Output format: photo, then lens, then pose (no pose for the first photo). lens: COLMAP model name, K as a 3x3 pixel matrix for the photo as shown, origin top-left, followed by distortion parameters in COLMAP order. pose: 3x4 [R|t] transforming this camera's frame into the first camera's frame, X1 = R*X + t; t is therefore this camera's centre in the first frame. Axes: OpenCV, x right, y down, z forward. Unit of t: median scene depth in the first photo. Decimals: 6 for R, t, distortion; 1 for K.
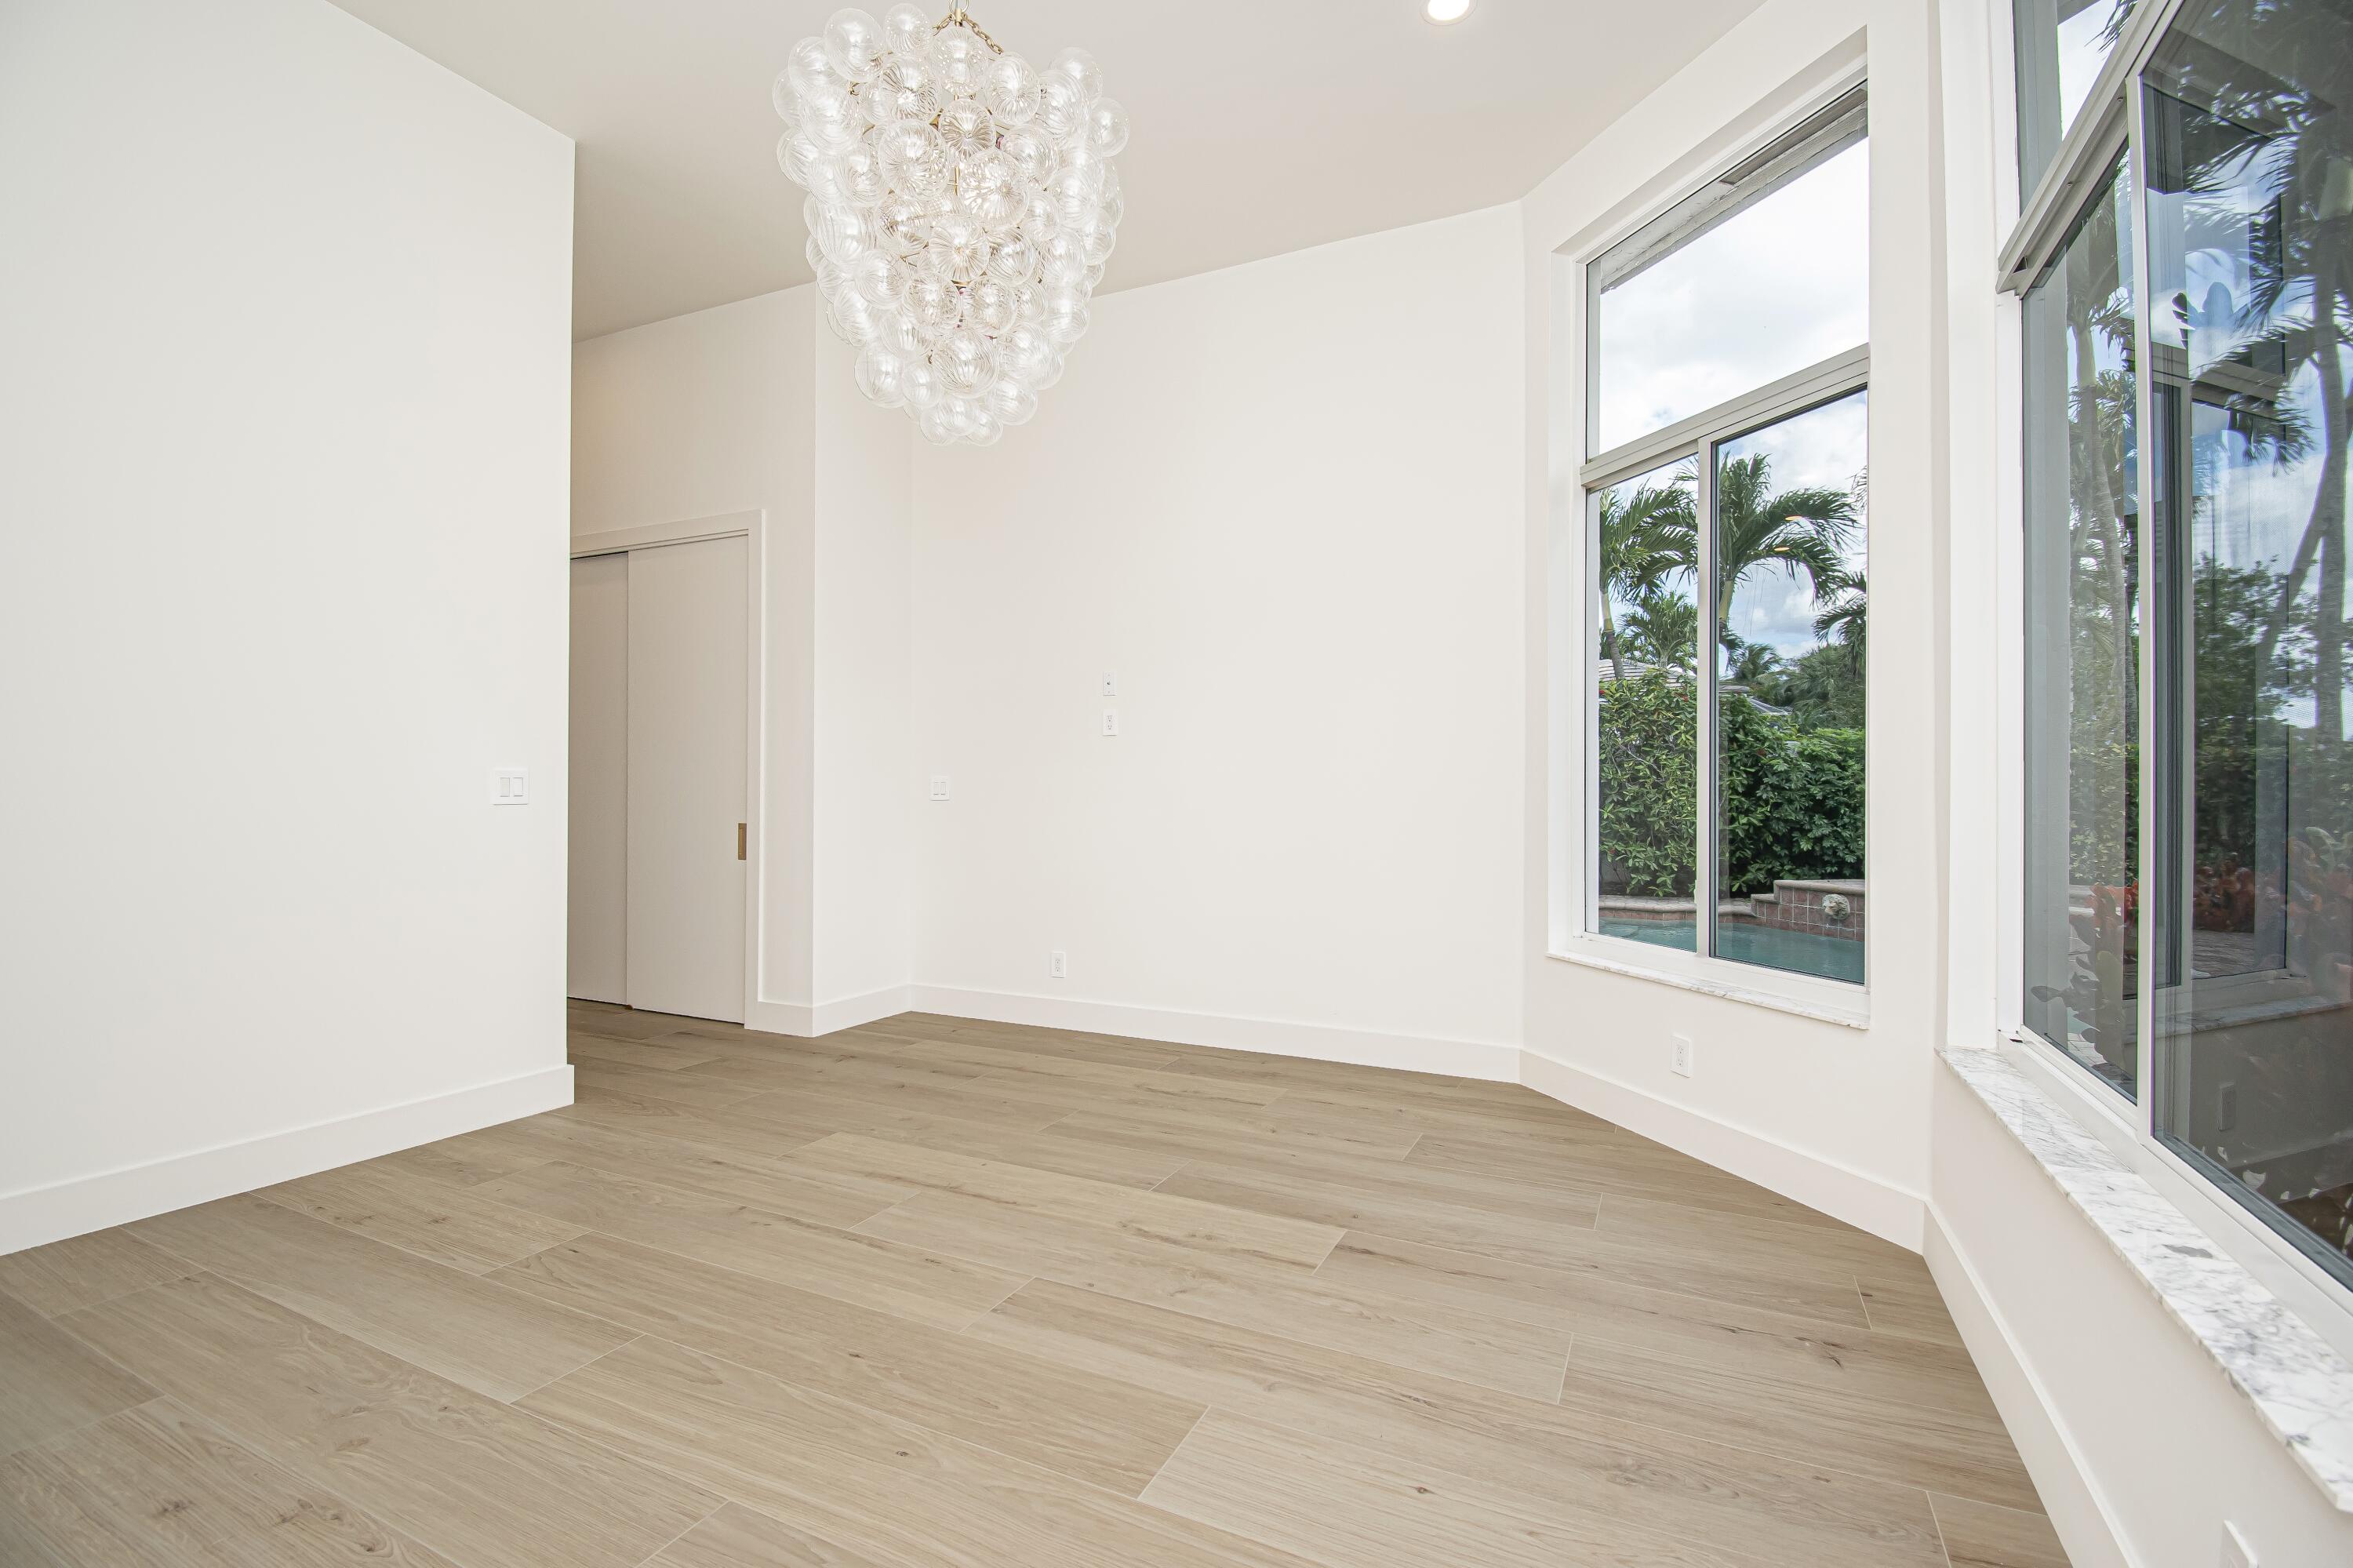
lens RADIAL K [[1033.7, 0, 1186.7], [0, 1033.7, 783.7], [0, 0, 1]] dist [0.021068, -0.023838]
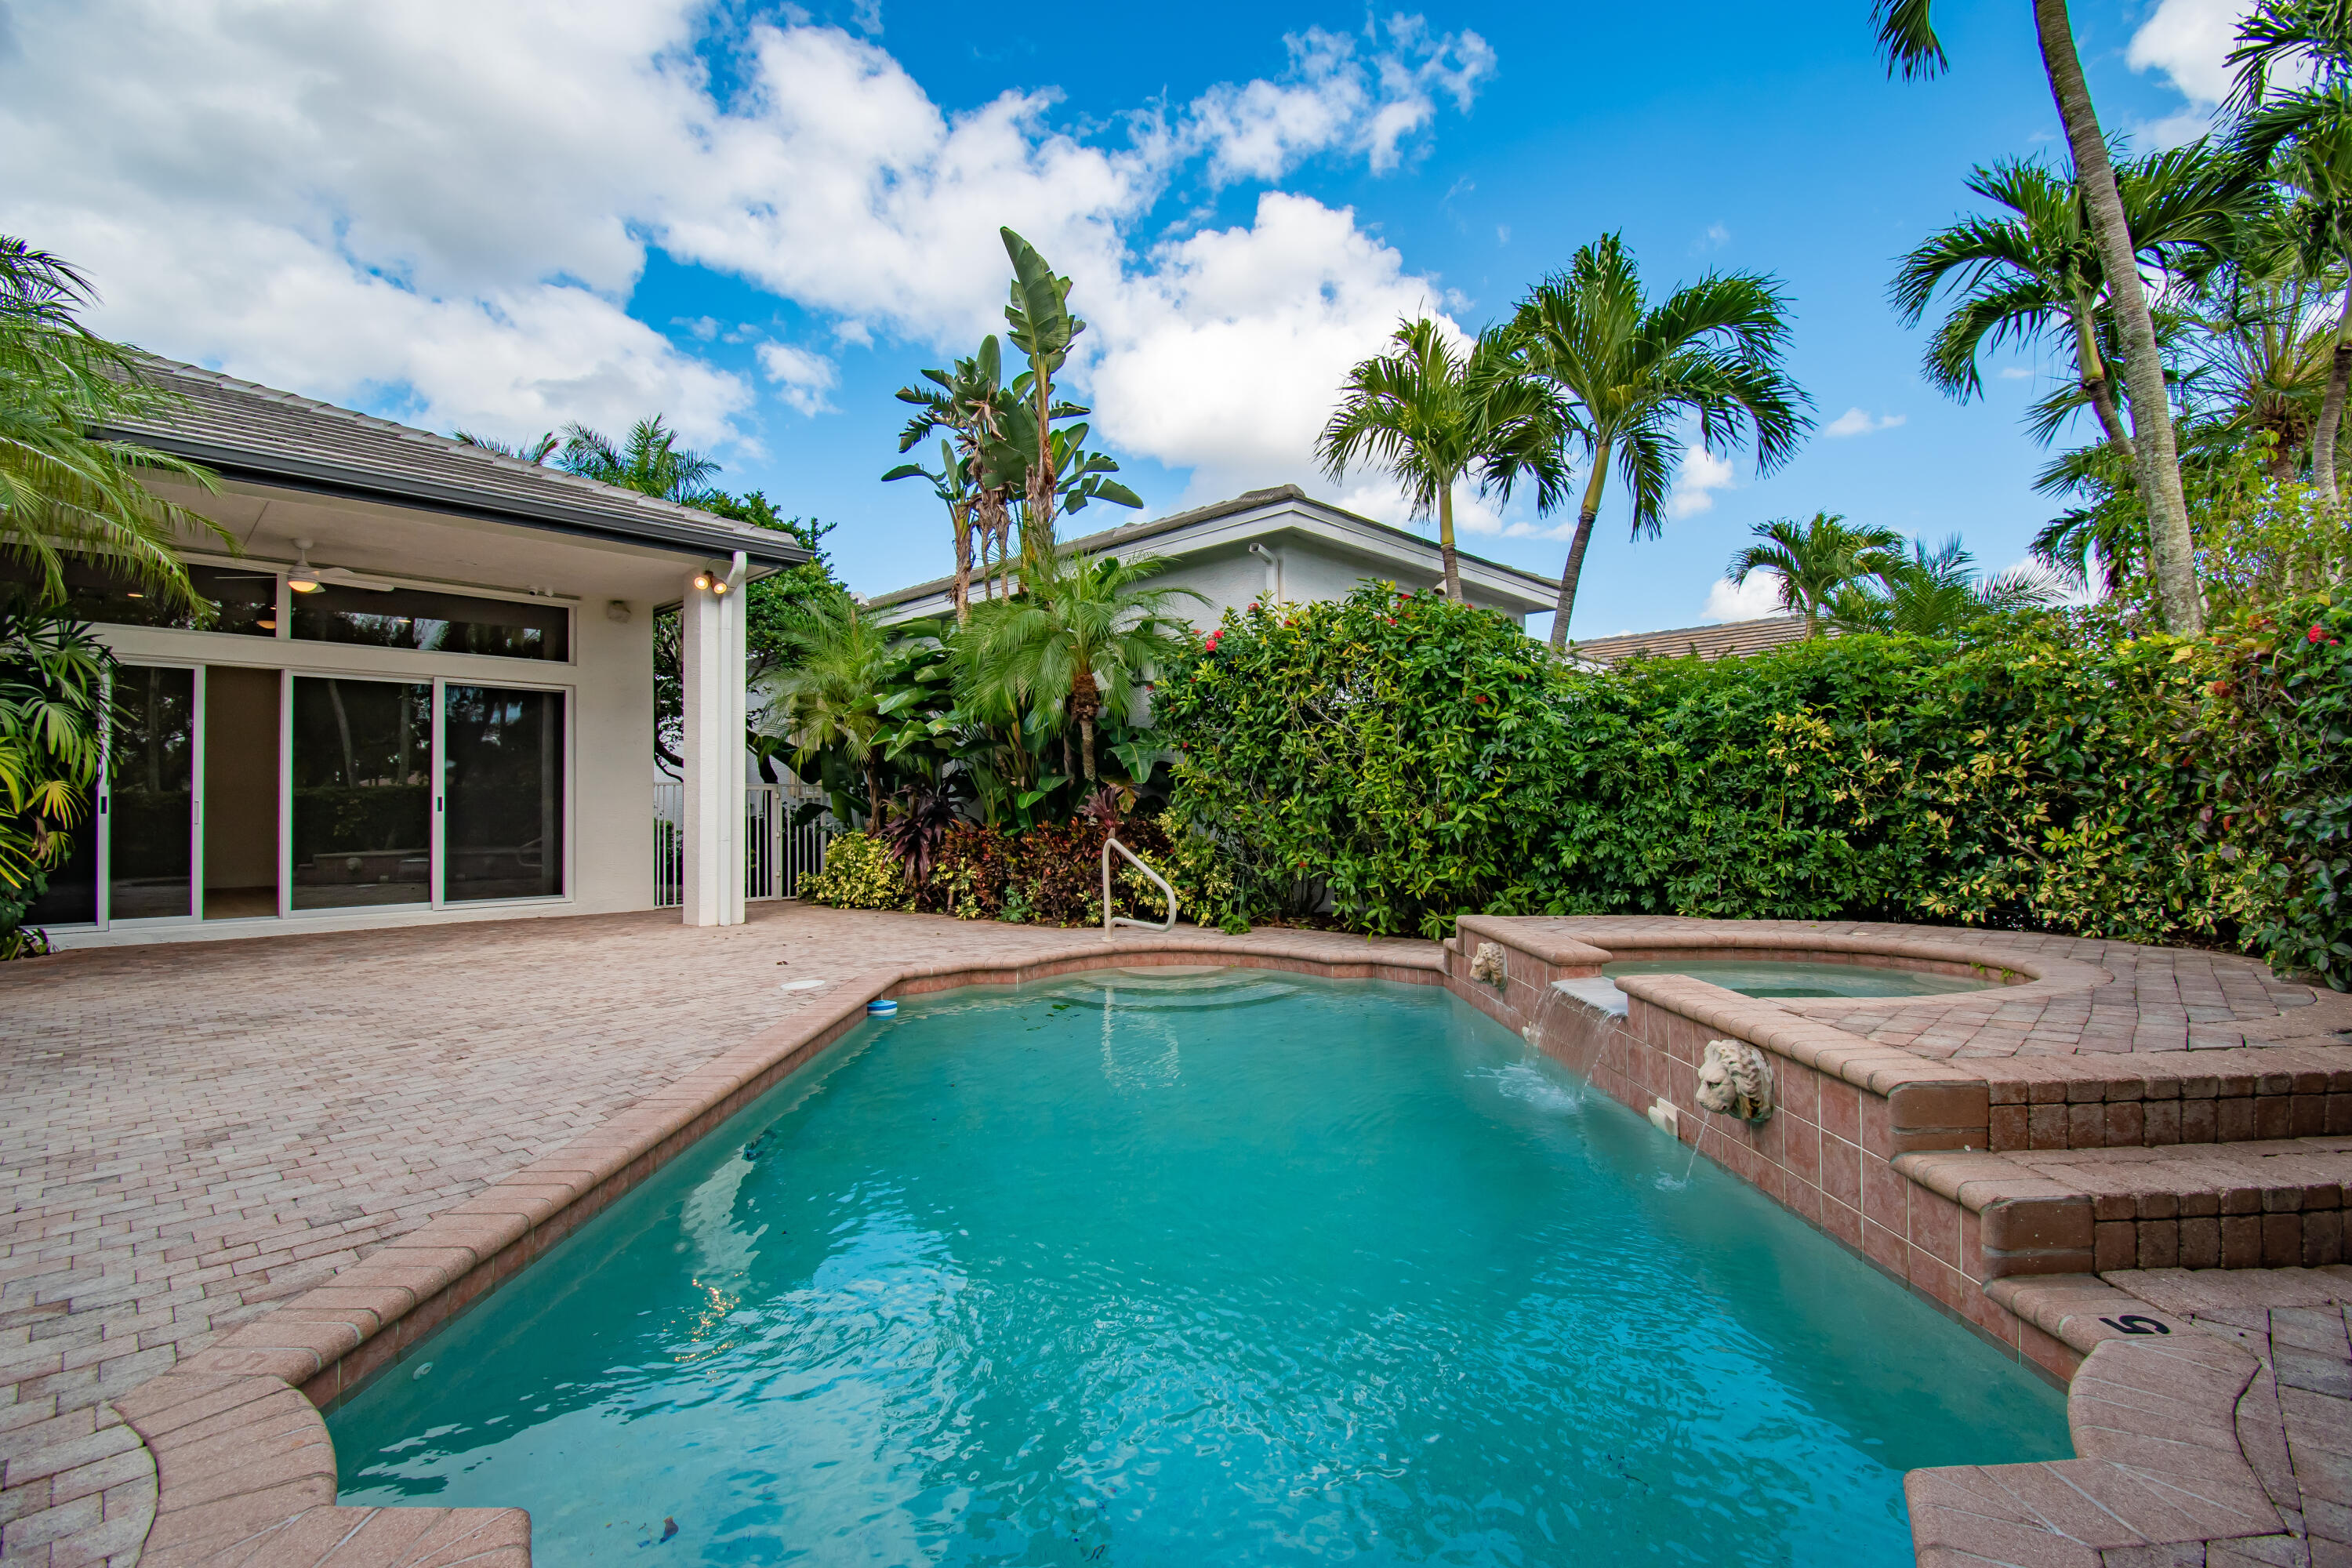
lens RADIAL K [[1069.3, 0, 1176.0], [0, 1069.3, 784.0], [0, 0, 1]] dist [-0.004012, -0.000656]
pose [[0.950402, -0.023275, -0.310152, 0.566196], [0.018344, 0.999655, -0.018805, 0.026362], [0.310483, 0.012183, 0.950501, 0.354255]]
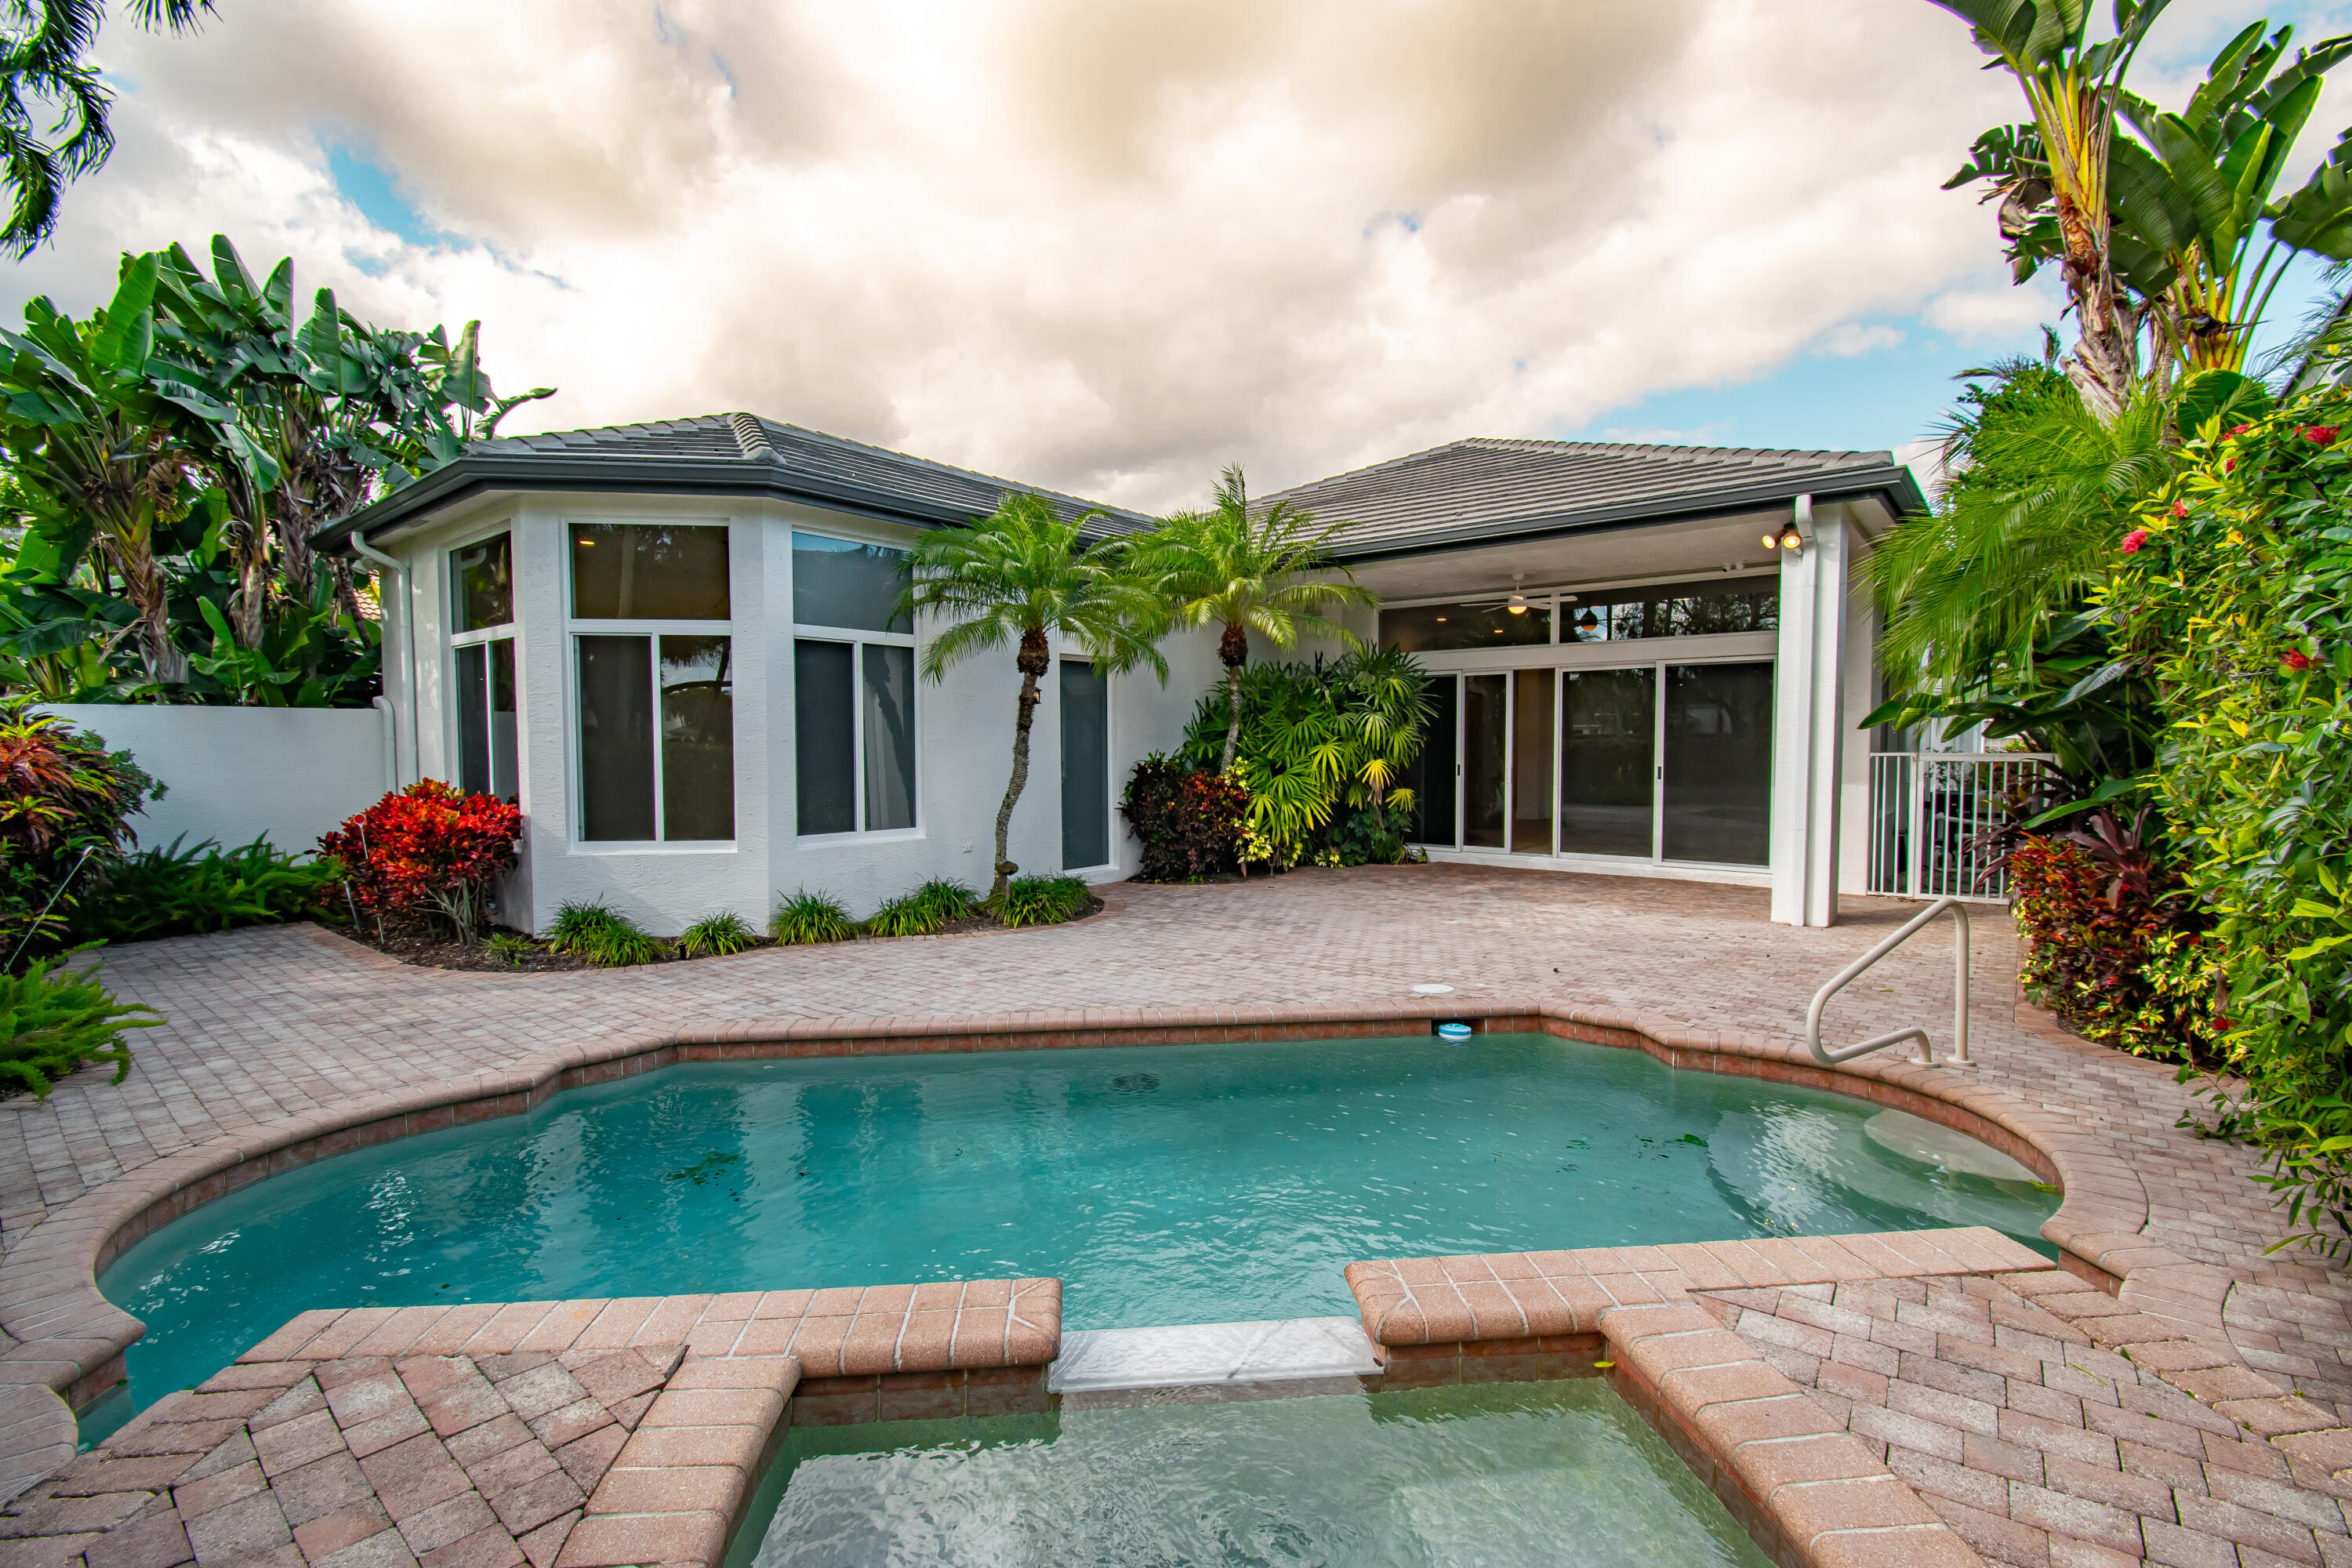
lens RADIAL K [[1069.3, 0, 1176.0], [0, 1069.3, 784.0], [0, 0, 1]] dist [-0.004012, -0.000656]
pose [[-0.228762, 0.024694, -0.973169, 0.803952], [0.000078, 0.999679, 0.025348, -0.000992], [0.973482, 0.005723, -0.228690, 0.811544]]
